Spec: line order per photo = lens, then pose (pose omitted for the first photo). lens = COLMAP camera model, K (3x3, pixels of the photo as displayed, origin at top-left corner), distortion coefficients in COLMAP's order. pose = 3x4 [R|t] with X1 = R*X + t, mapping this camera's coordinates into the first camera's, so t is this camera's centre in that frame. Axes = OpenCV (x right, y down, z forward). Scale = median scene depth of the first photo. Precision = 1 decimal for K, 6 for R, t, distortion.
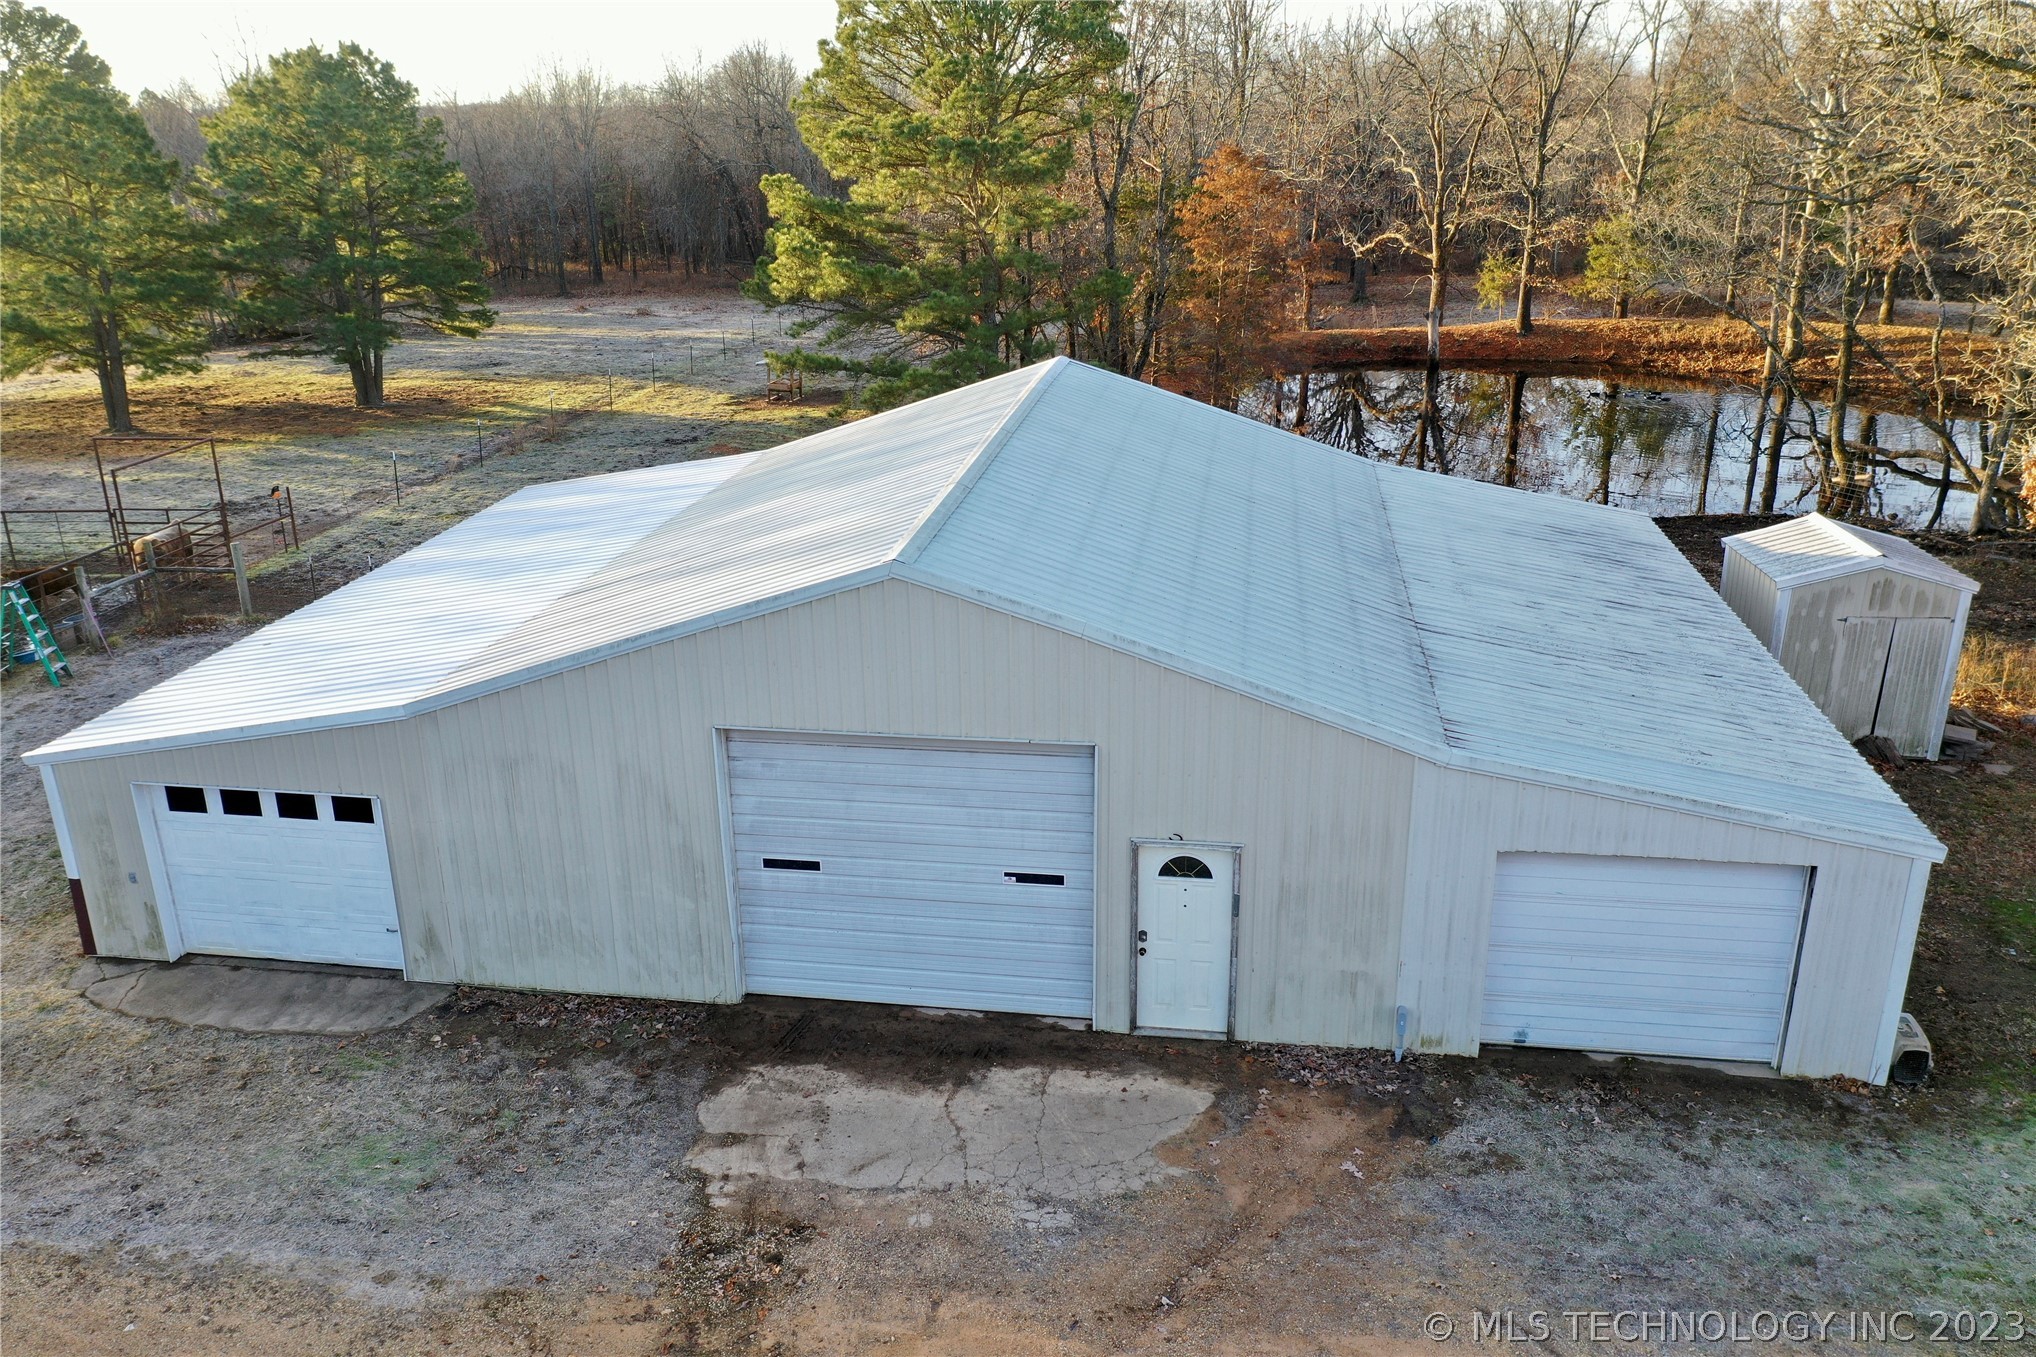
lens RADIAL K [[1587.9, 0, 1018.0], [0, 1587.9, 678.5], [0, 0, 1]] dist [-0.007222, -0.002268]
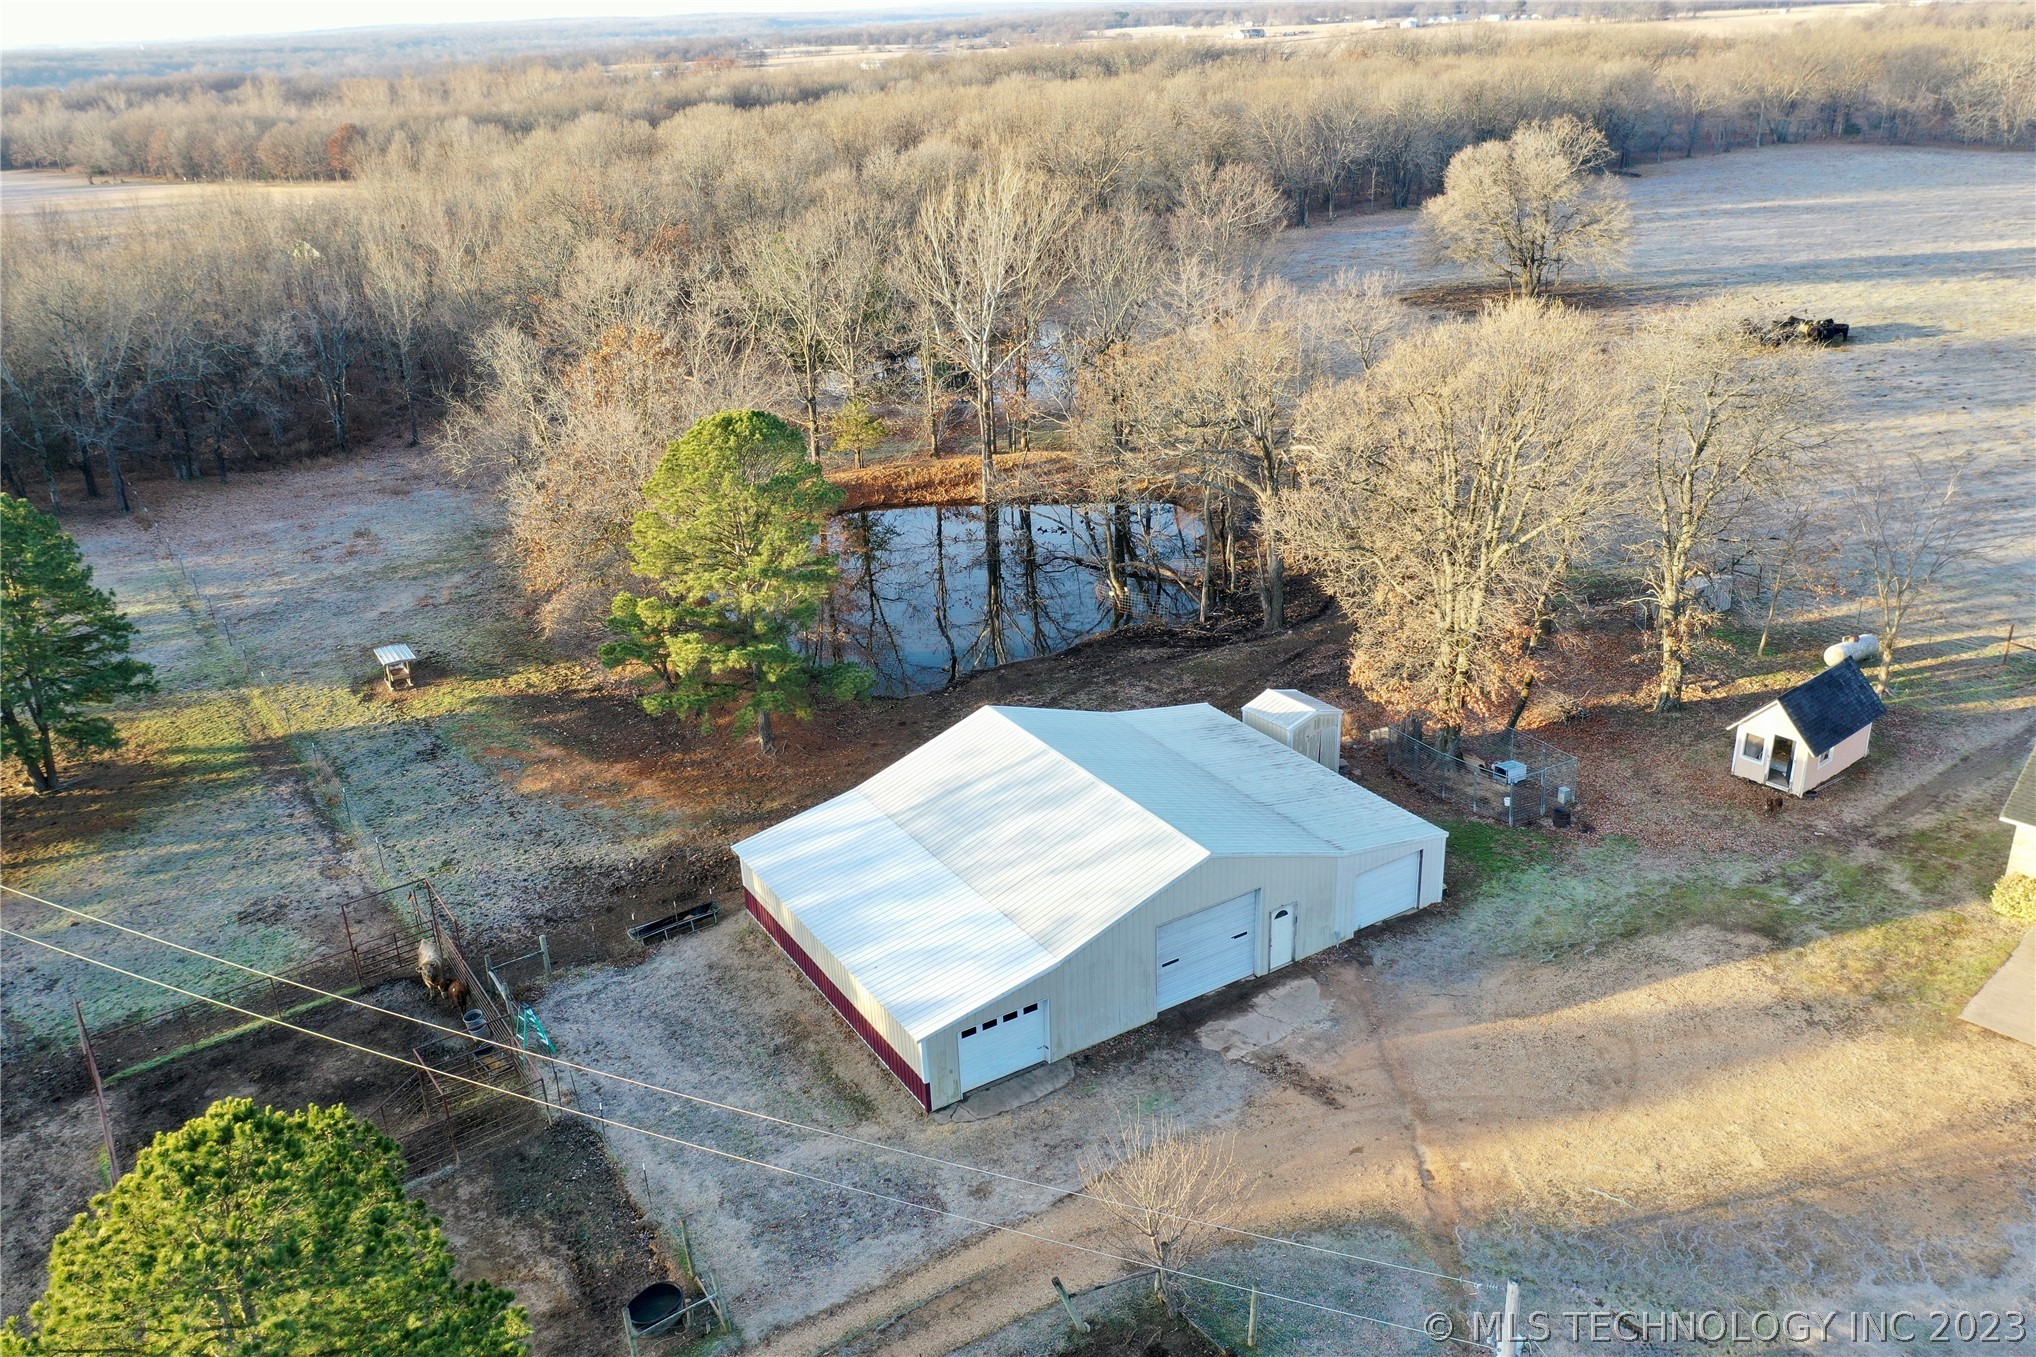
lens RADIAL K [[1587.9, 0, 1018.0], [0, 1587.9, 678.5], [0, 0, 1]] dist [-0.007222, -0.002268]
pose [[0.764198, -0.268059, 0.586640, -1.784805], [0.244369, 0.962069, 0.121275, -0.742237], [-0.596897, 0.050679, 0.800716, -1.073553]]
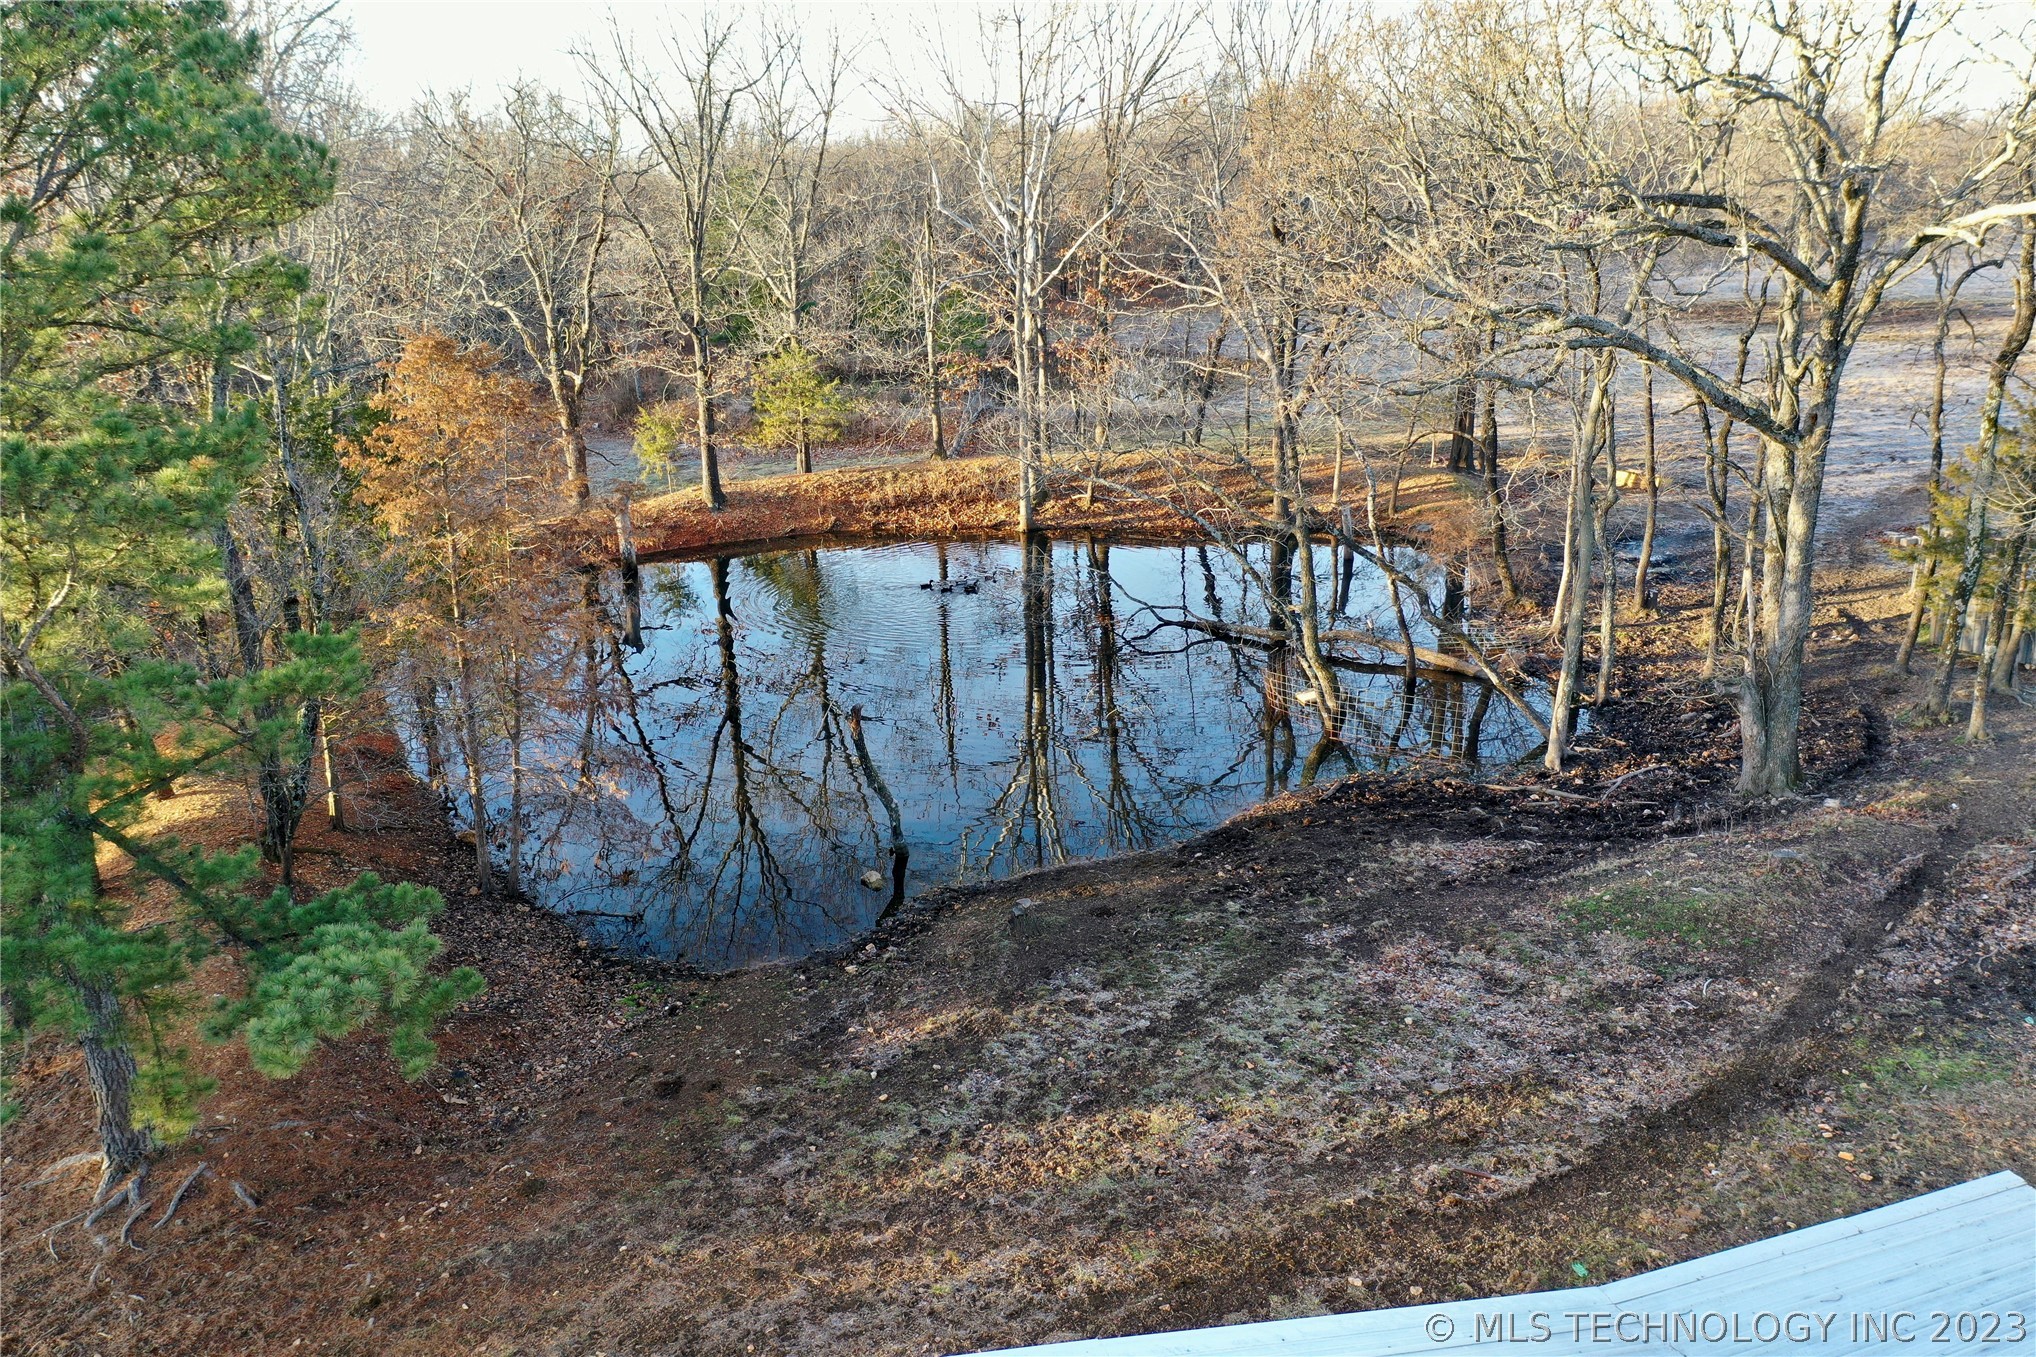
lens RADIAL K [[1587.9, 0, 1018.0], [0, 1587.9, 678.5], [0, 0, 1]] dist [-0.007222, -0.002268]
pose [[0.795368, -0.194573, 0.574048, -0.106511], [0.221991, 0.974781, 0.022823, -0.483432], [-0.564013, 0.109281, 0.818503, 1.163492]]
